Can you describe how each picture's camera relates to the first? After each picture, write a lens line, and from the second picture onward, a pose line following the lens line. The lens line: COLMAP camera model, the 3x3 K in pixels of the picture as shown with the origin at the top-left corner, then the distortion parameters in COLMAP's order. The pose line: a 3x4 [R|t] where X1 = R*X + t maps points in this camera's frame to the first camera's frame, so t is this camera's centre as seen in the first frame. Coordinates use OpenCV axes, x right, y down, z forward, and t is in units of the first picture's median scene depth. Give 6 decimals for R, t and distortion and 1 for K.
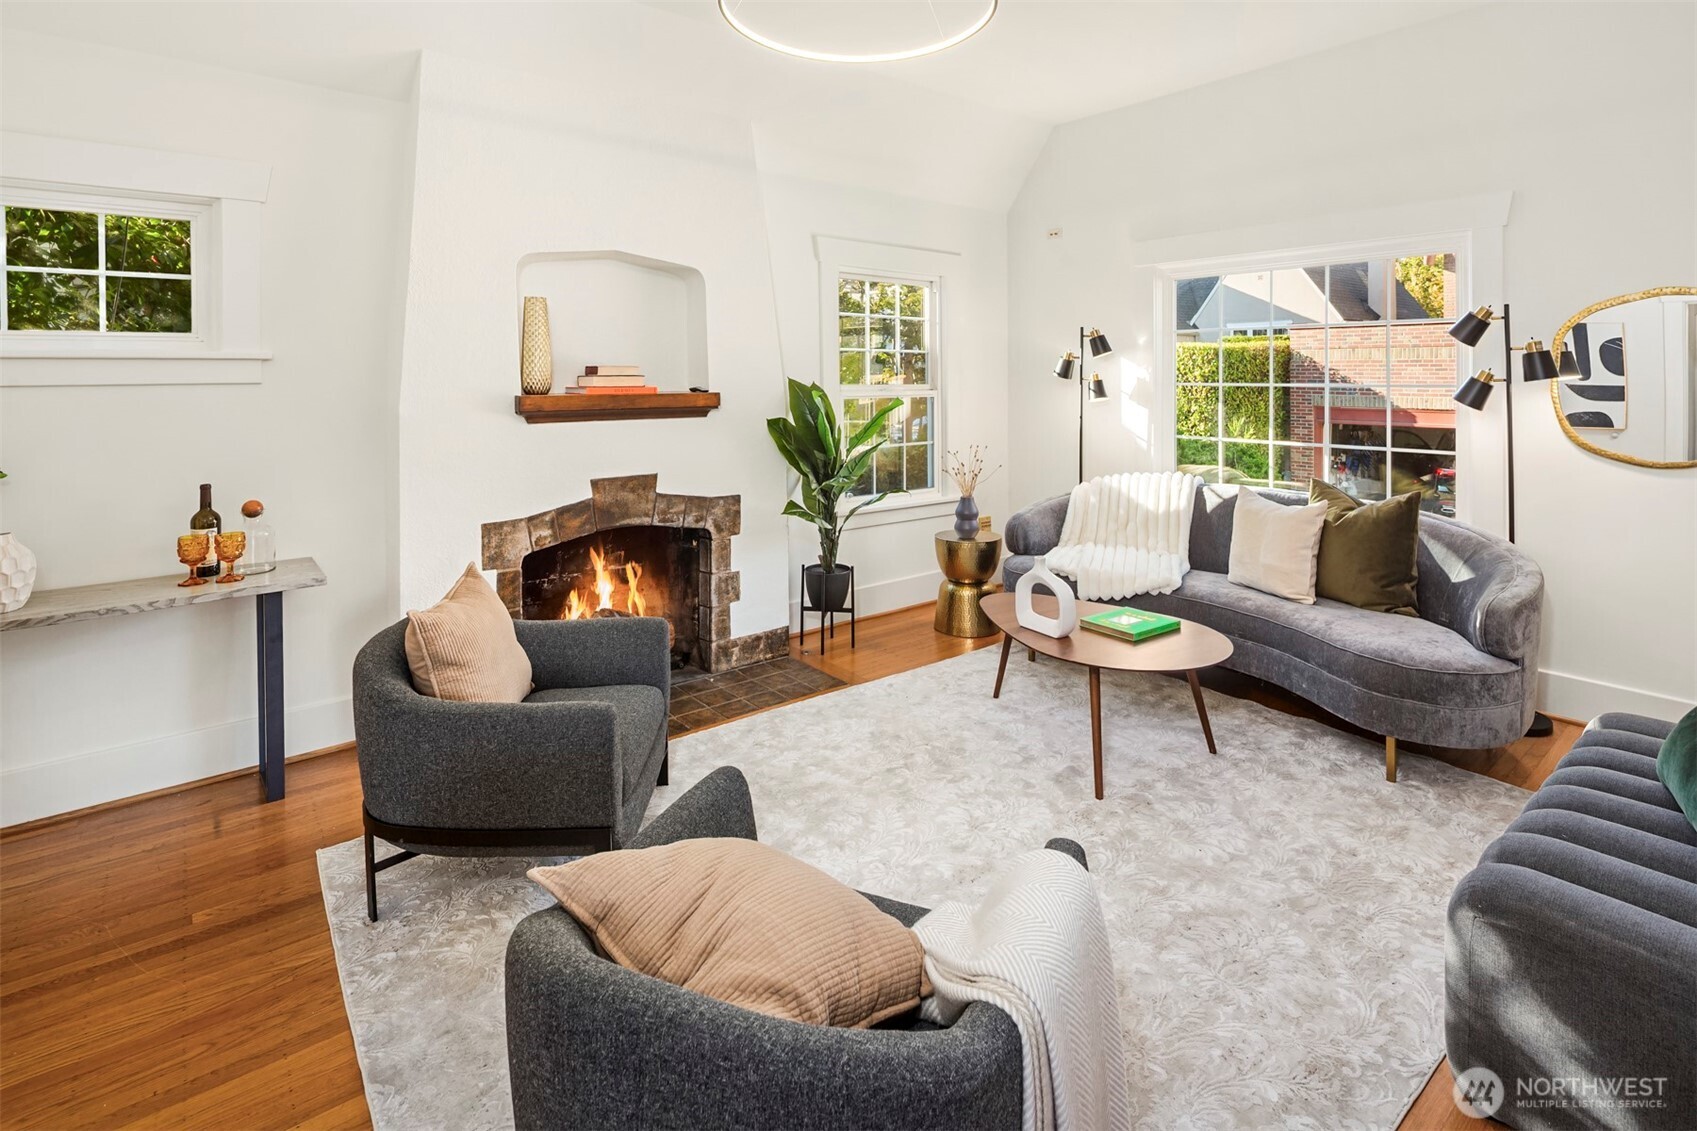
lens RADIAL K [[857.8, 0, 920.5], [0, 857.8, 377.6], [0, 0, 1]] dist [-0.000395, -0.000130]
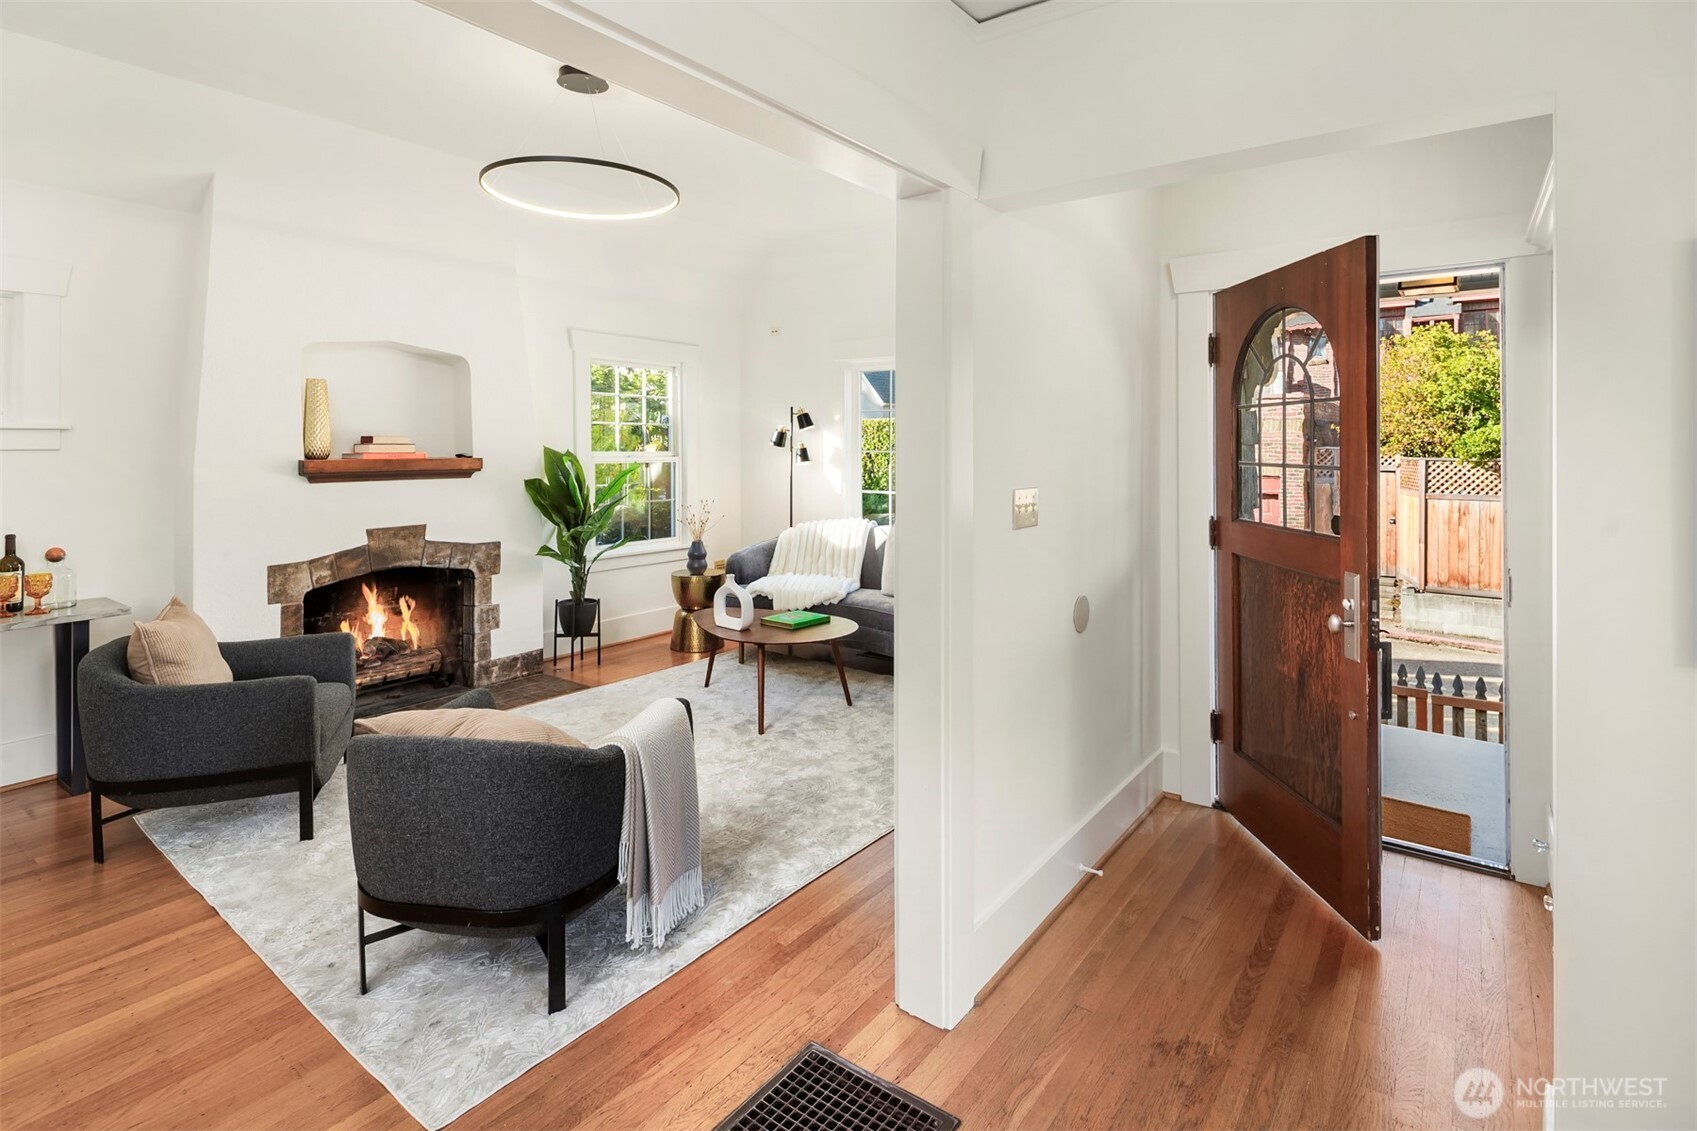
lens RADIAL K [[818.8, 0, 889.1], [0, 818.8, 438.3], [0, 0, 1]] dist [-0.000010, -0.000681]
pose [[0.975069, 0.002626, 0.221886, 0.072180], [-0.000289, 0.999944, -0.010563, 0.001721], [-0.221901, 0.010235, 0.975015, -0.267341]]
